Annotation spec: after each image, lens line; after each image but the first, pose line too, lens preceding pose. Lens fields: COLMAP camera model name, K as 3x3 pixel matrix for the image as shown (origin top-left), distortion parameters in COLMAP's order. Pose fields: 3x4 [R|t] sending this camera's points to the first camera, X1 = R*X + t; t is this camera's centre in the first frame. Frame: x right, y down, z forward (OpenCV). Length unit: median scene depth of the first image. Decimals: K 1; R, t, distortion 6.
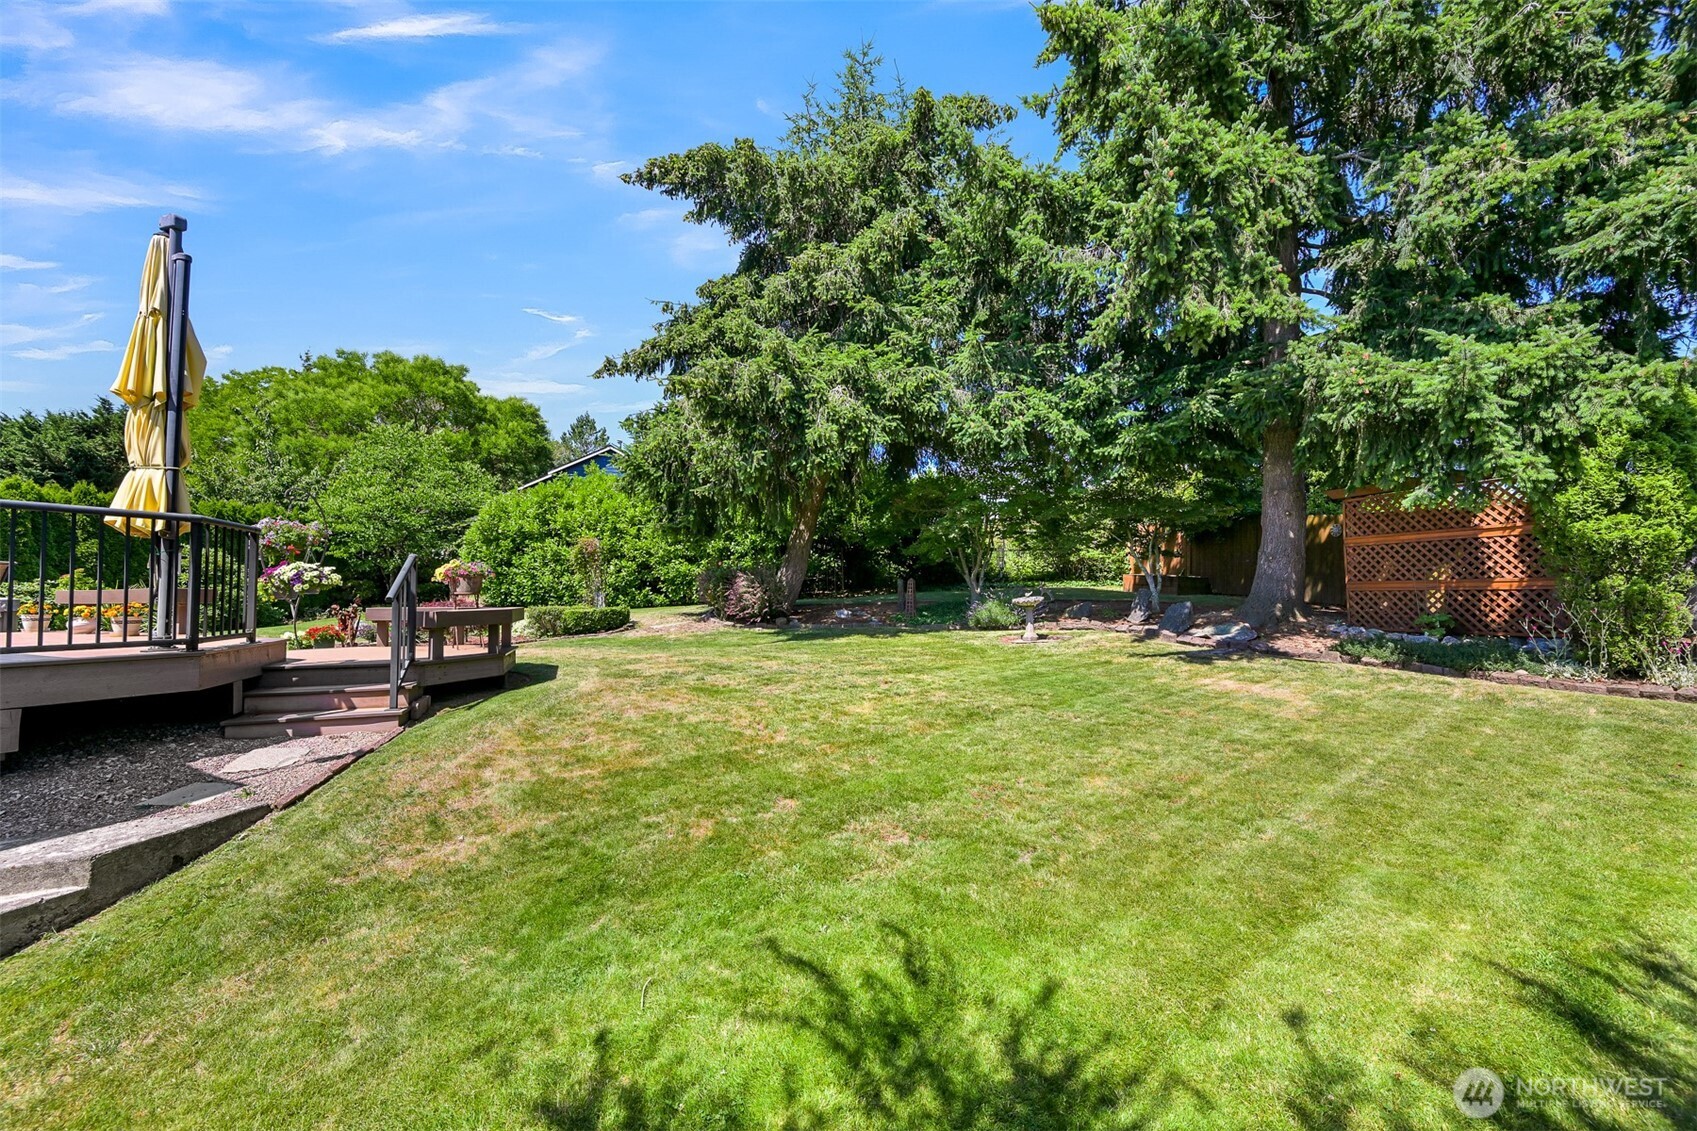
lens RADIAL K [[667.7, 0, 856.1], [0, 667.7, 565.4], [0, 0, 1]] dist [0.001879, -0.000119]
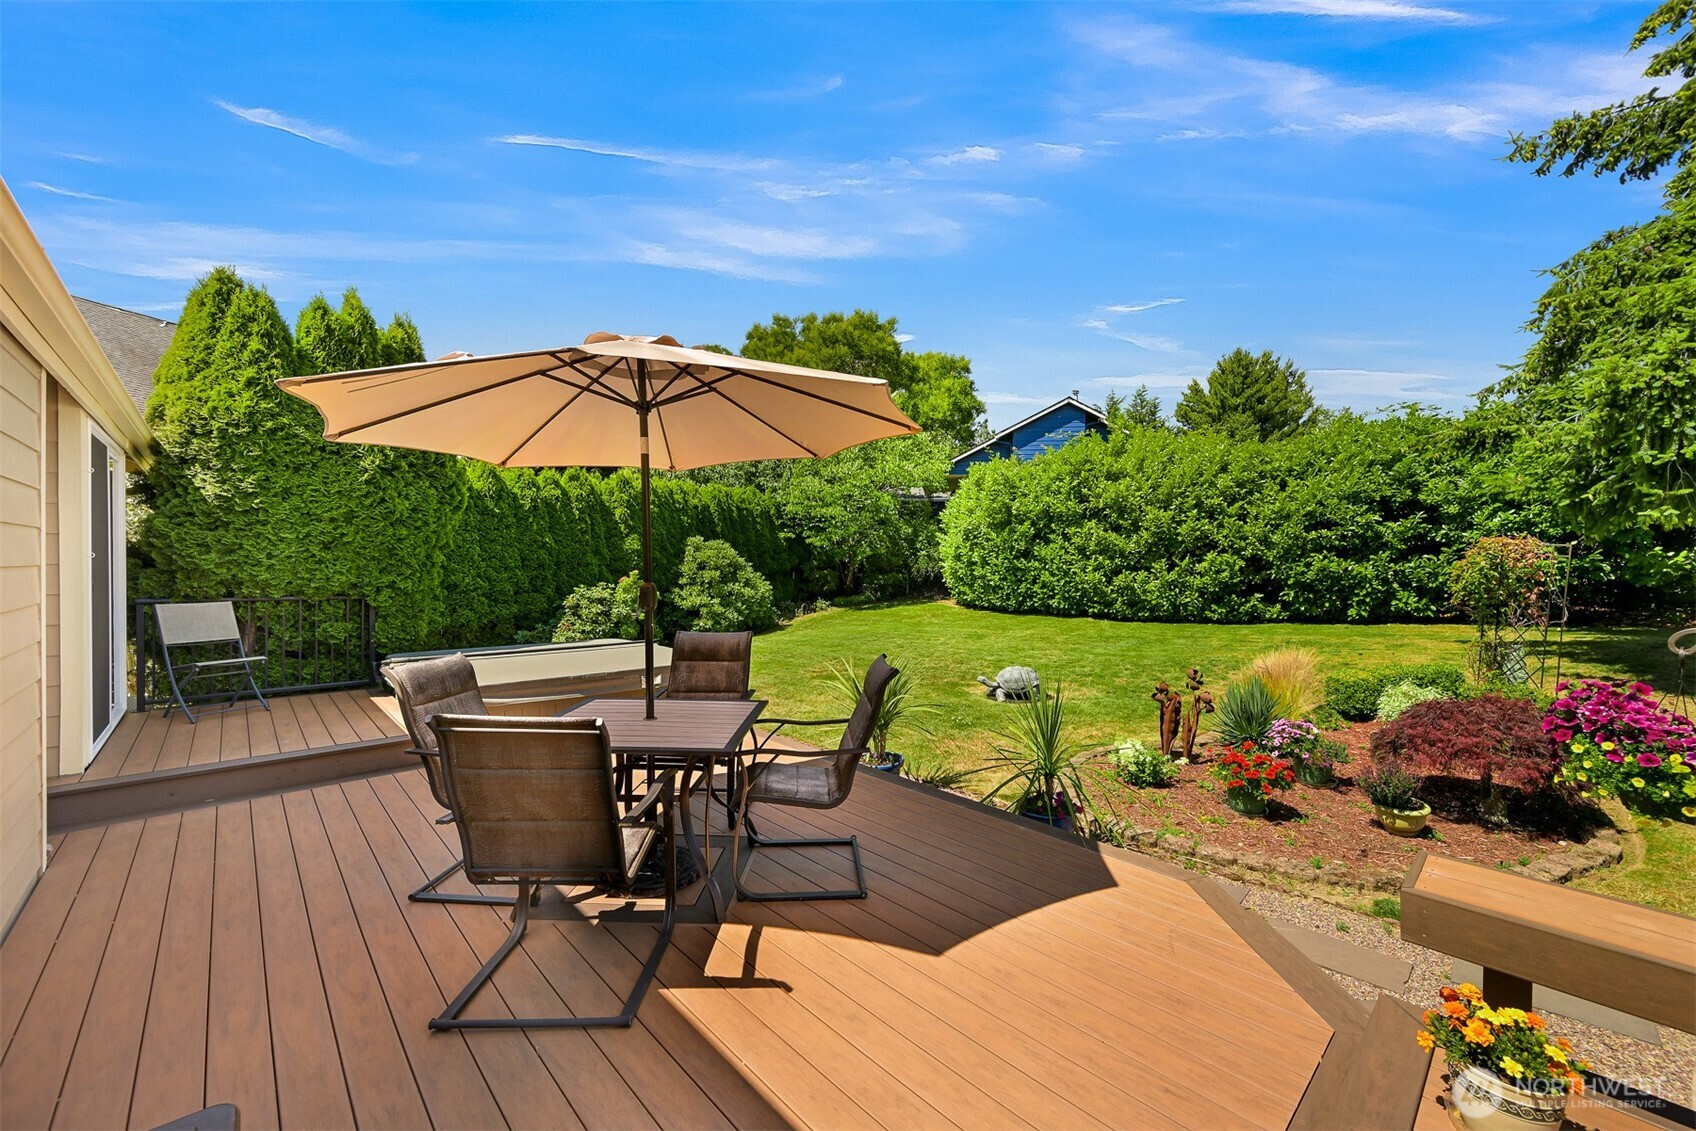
lens RADIAL K [[667.3, 0, 855.6], [0, 667.3, 565.4], [0, 0, 1]] dist [0.001879, -0.000119]
pose [[0.925747, 0.010401, -0.378001, -0.420845], [0.008352, 0.998815, 0.047939, -0.029631], [0.378052, -0.047536, 0.924563, 0.230604]]
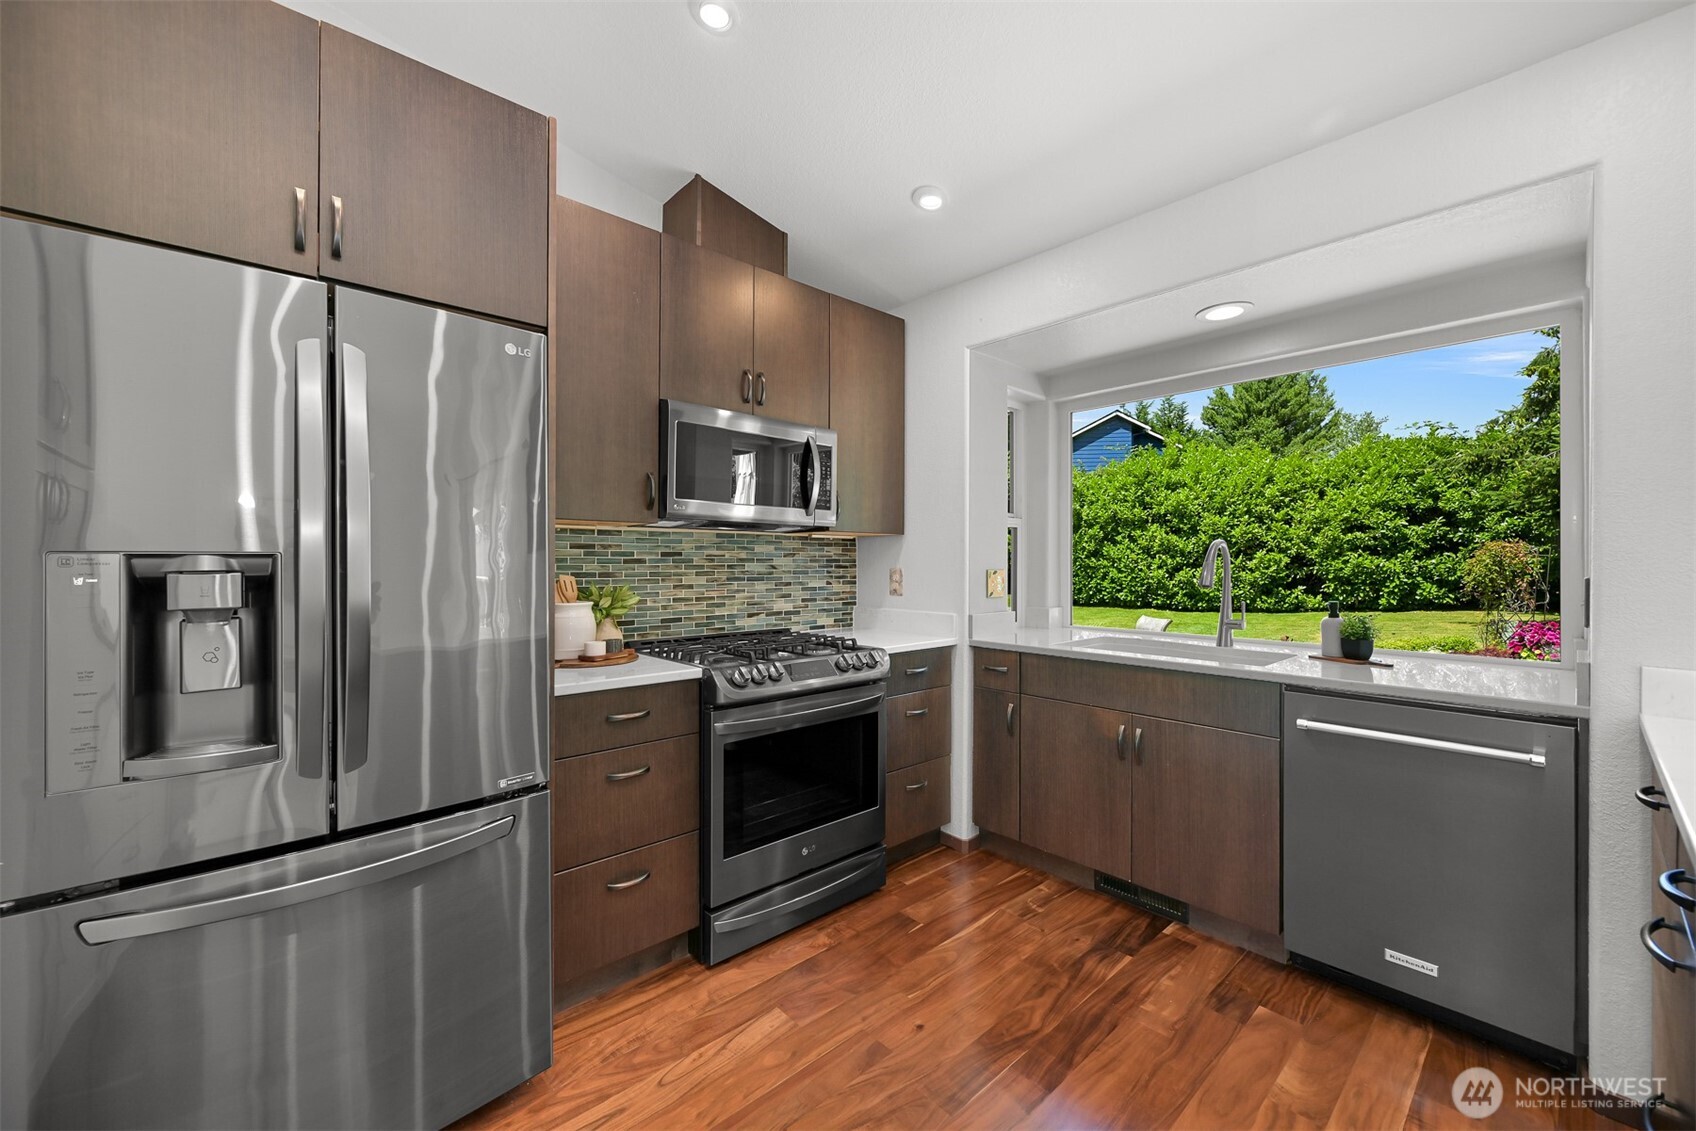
lens RADIAL K [[674.6, 0, 854.7], [0, 674.6, 558.7], [0, 0, 1]] dist [-0.001861, 0.000395]
pose [[0.920970, 0.001466, -0.389631, -0.474685], [0.015242, 0.999092, 0.039787, -0.038037], [0.389336, -0.042581, 0.920111, 0.069500]]
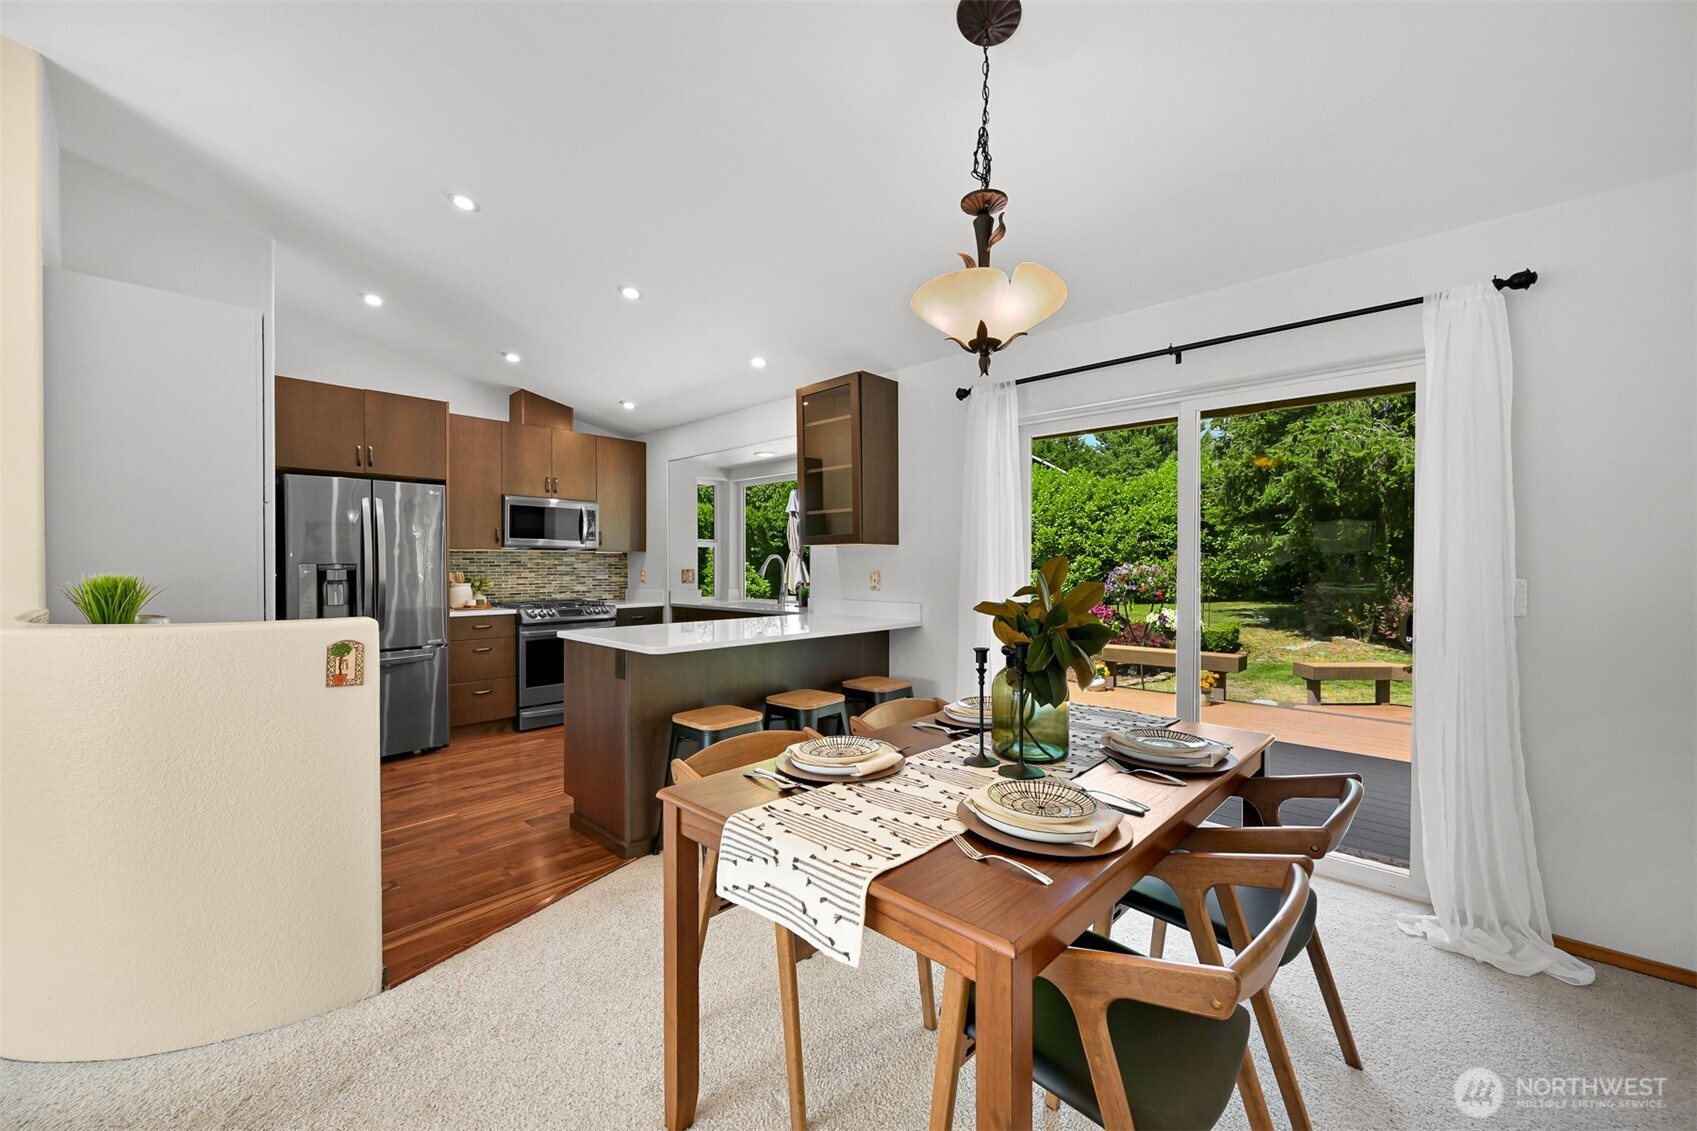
lens RADIAL K [[667.7, 0, 856.1], [0, 667.7, 565.4], [0, 0, 1]] dist [0.001879, -0.000119]
pose [[0.949555, 0.000474, -0.313601, -0.350054], [0.014616, 0.998845, 0.045767, -0.043016], [0.313260, -0.048042, 0.948451, -0.031139]]
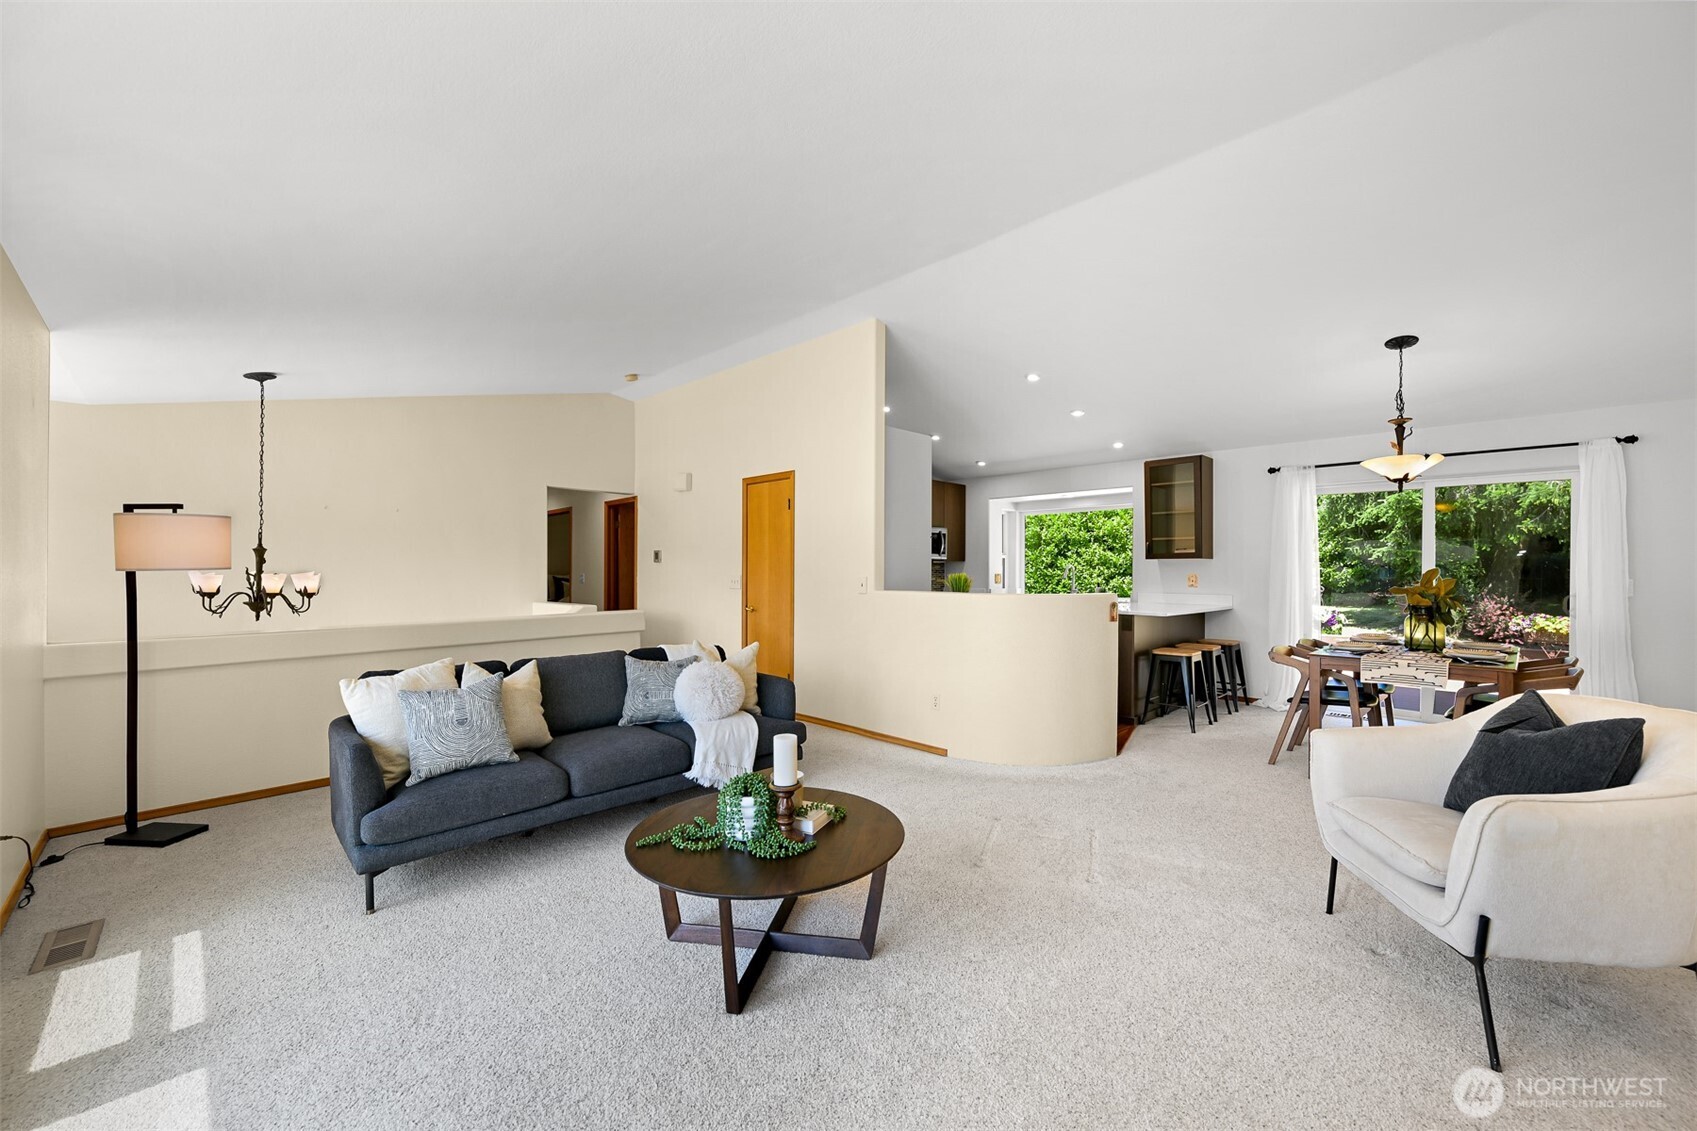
lens RADIAL K [[667.7, 0, 856.1], [0, 667.7, 565.4], [0, 0, 1]] dist [0.001879, -0.000119]
pose [[0.937273, 0.000922, -0.348596, -0.443341], [0.012263, 0.999290, 0.035613, -0.049925], [0.348382, -0.037654, 0.936596, -0.189535]]
